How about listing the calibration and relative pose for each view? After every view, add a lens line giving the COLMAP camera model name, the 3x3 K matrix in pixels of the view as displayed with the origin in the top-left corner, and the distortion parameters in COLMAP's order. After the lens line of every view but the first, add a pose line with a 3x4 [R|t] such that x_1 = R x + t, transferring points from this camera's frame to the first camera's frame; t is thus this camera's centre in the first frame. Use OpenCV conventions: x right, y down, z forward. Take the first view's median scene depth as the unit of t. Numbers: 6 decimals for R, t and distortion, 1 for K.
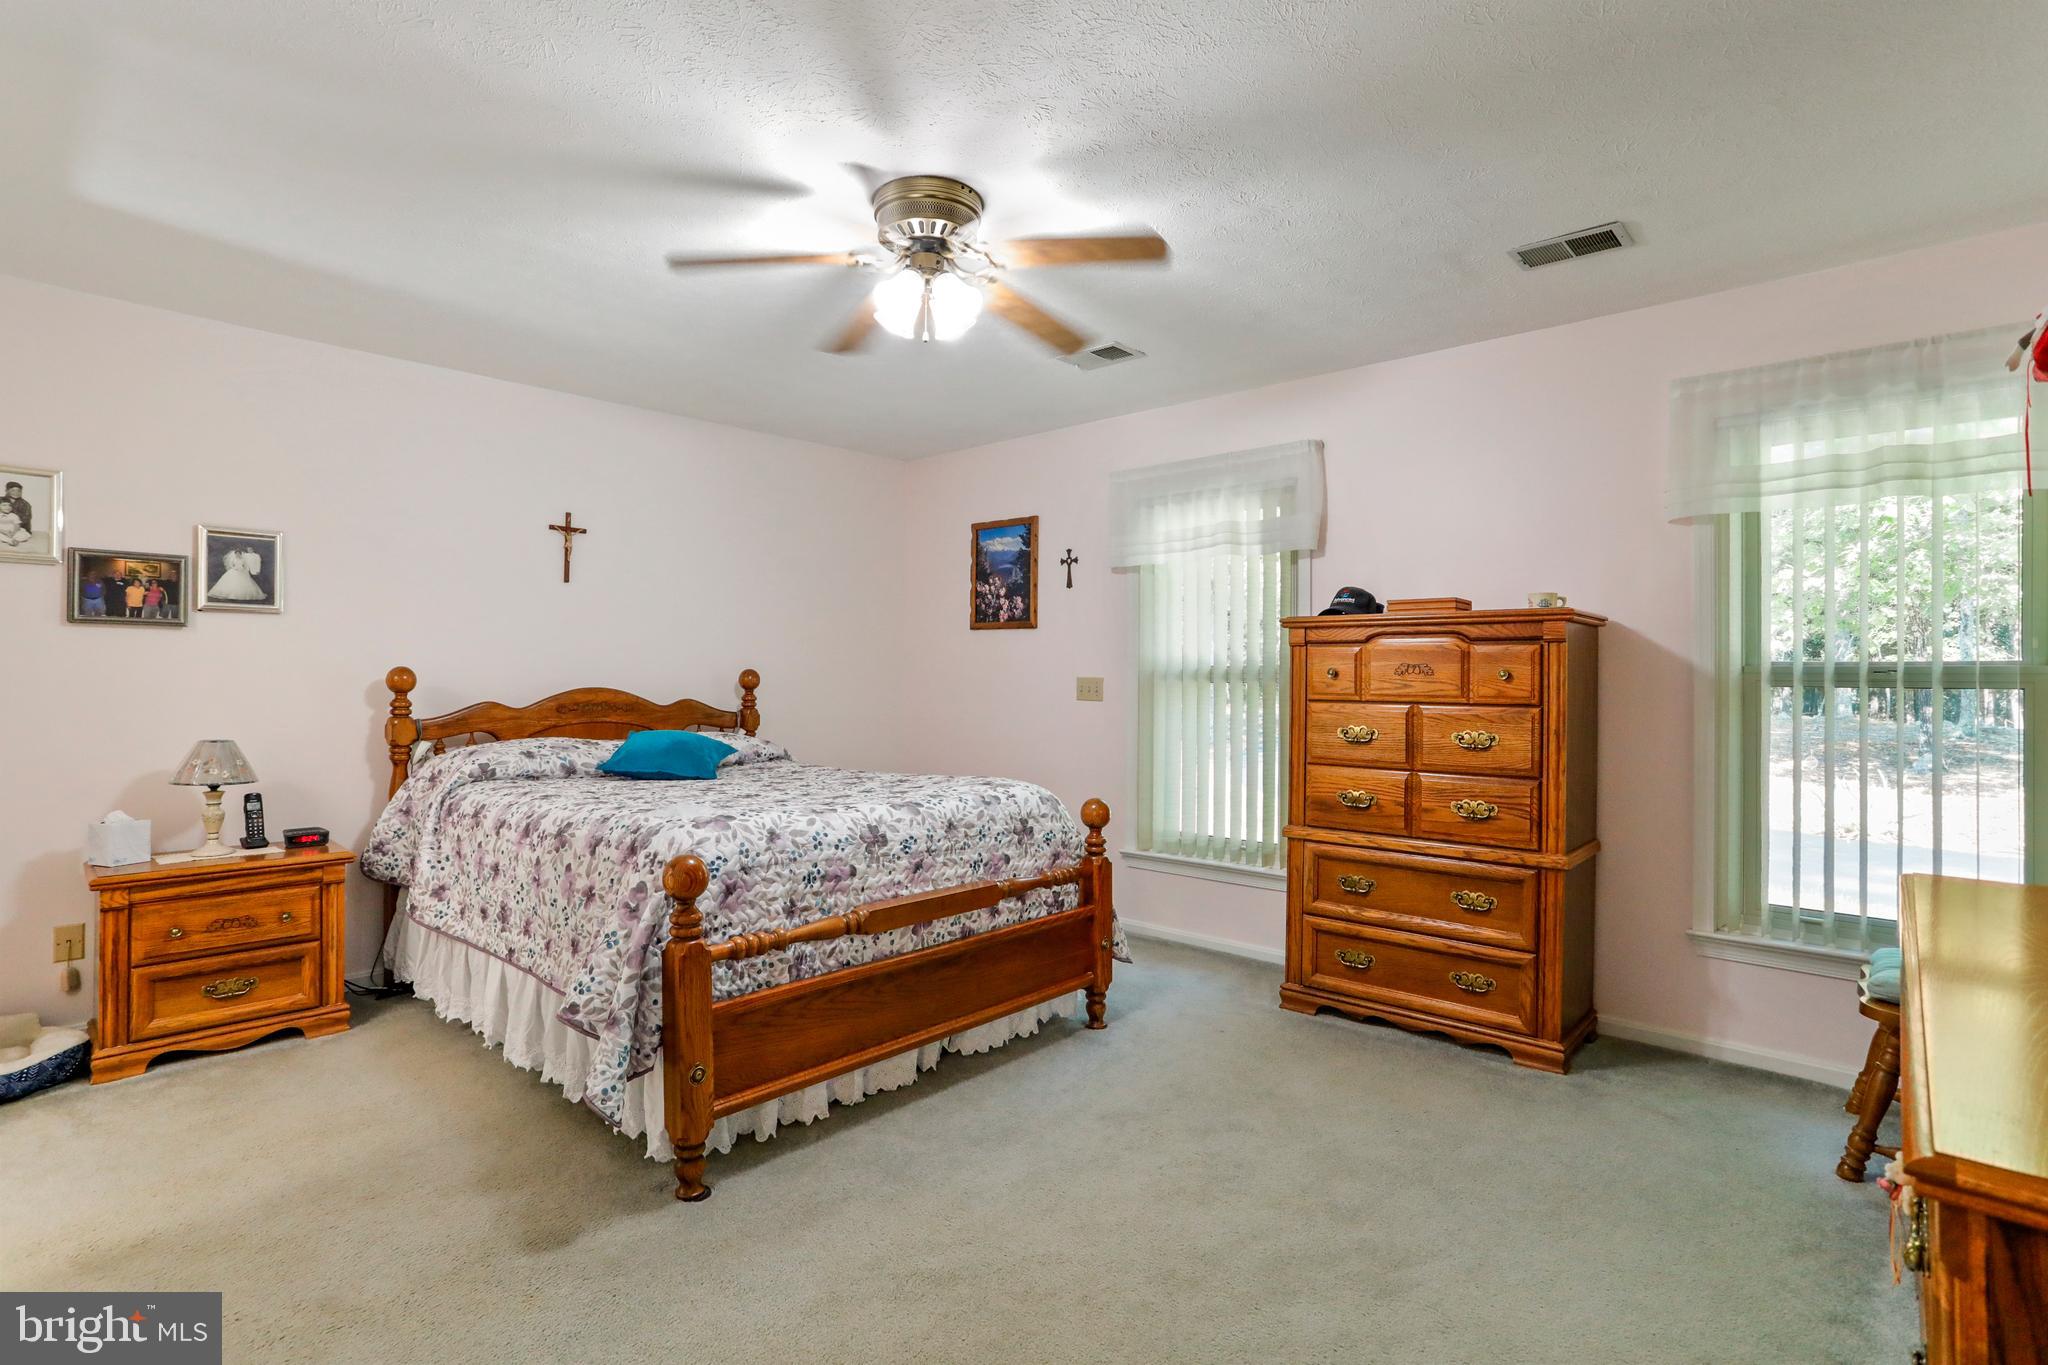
lens RADIAL K [[1005.4, 0, 1020.4], [0, 1005.4, 670.2], [0, 0, 1]] dist [-0.048242, 0.026400]
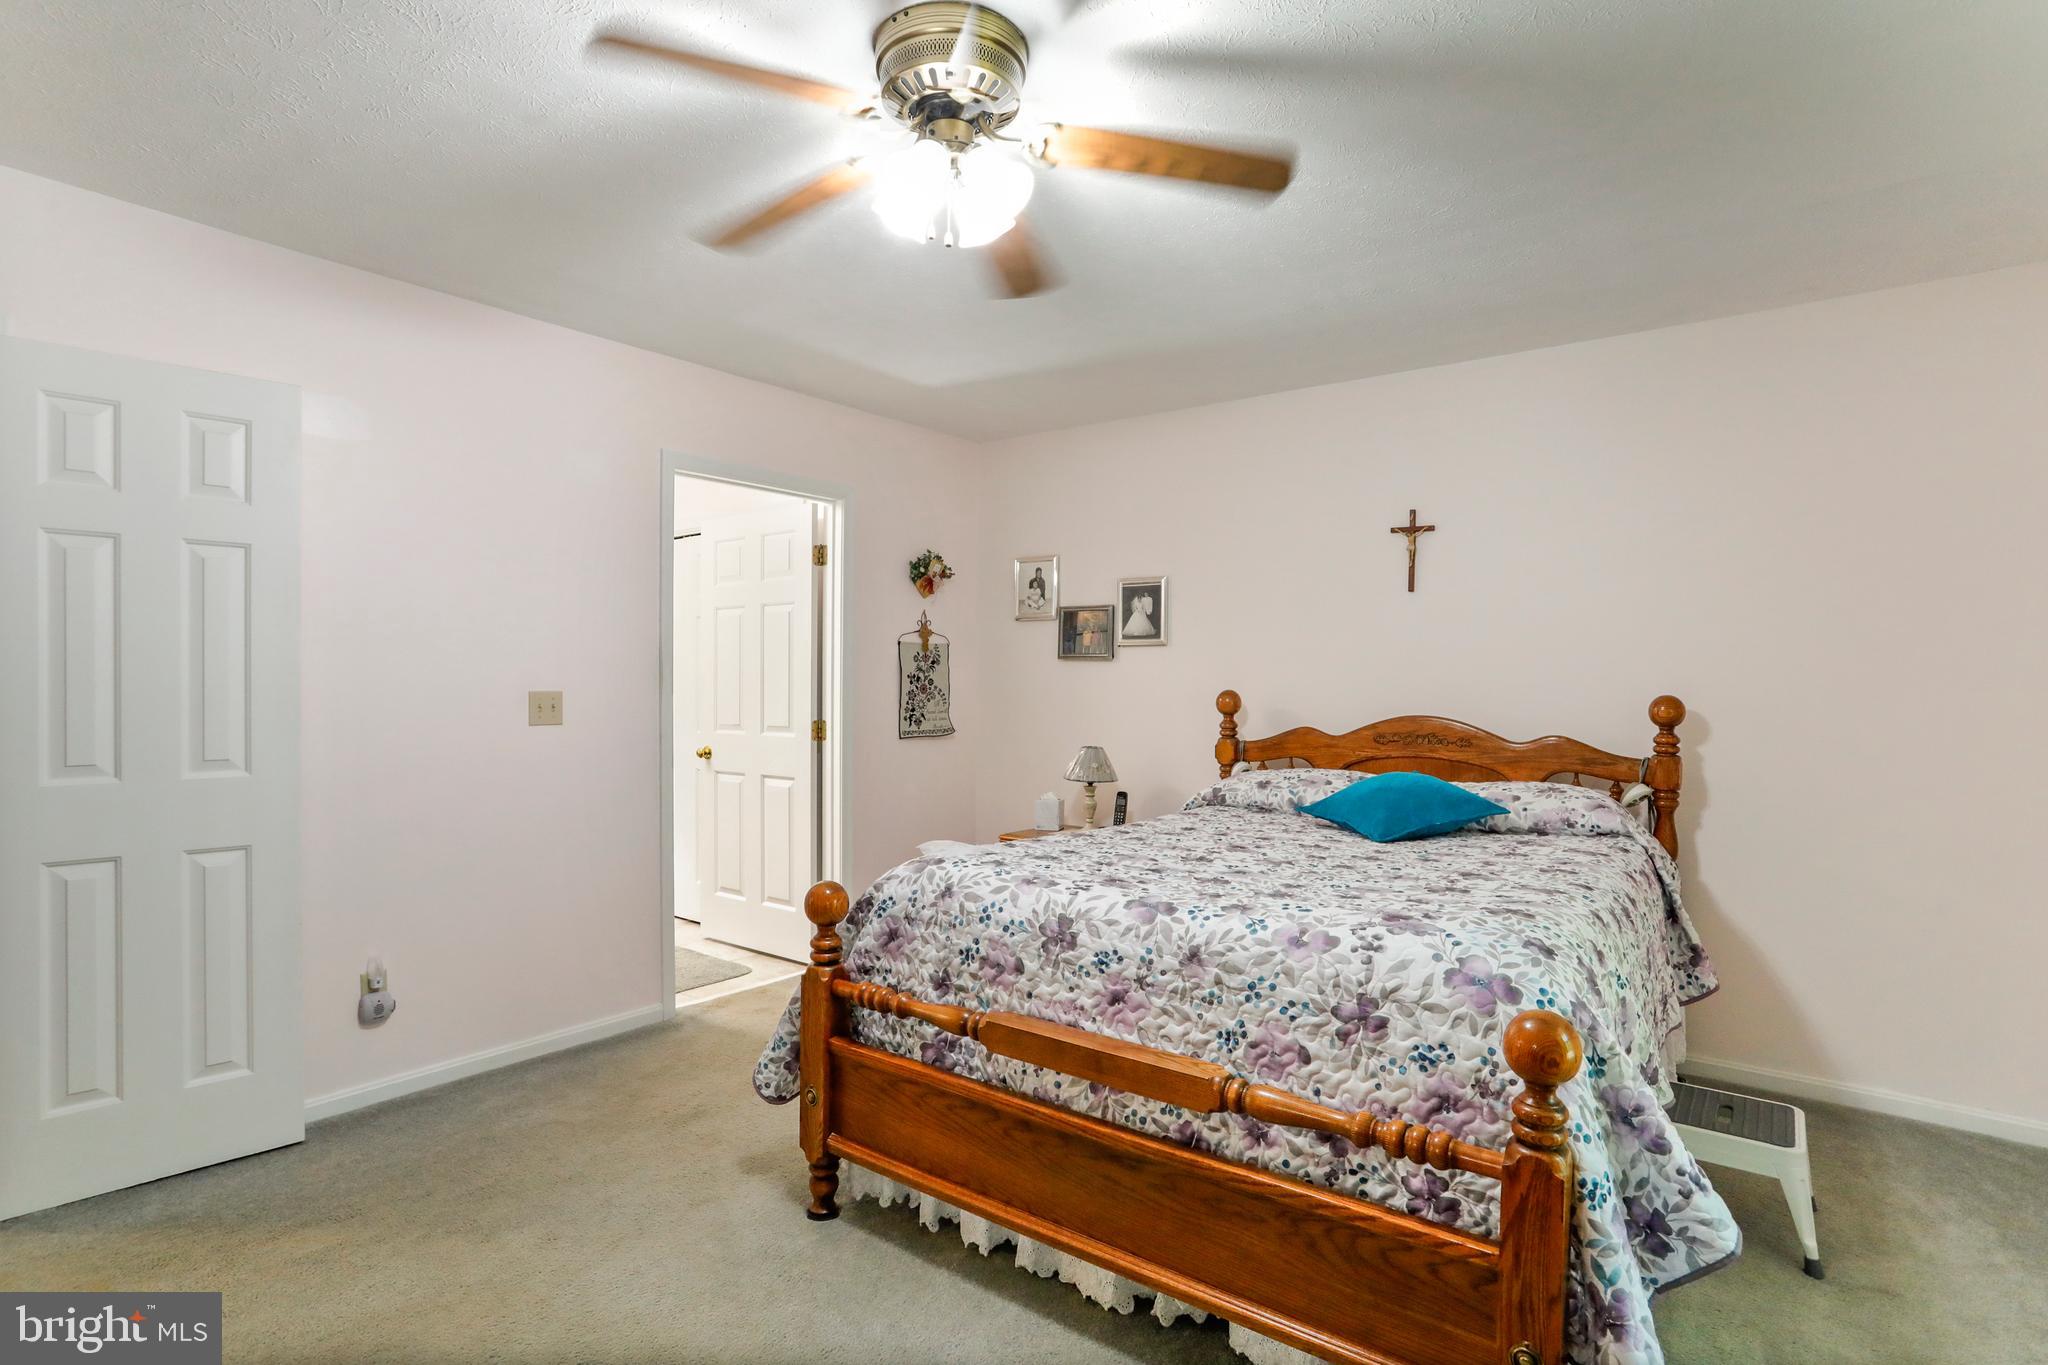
lens RADIAL K [[1005.4, 0, 1020.4], [0, 1005.4, 670.2], [0, 0, 1]] dist [-0.048242, 0.026400]
pose [[0.107044, -0.010850, -0.994195, 0.490565], [-0.002937, 0.999933, -0.011229, -0.013663], [0.994250, 0.004122, 0.107005, 0.758709]]
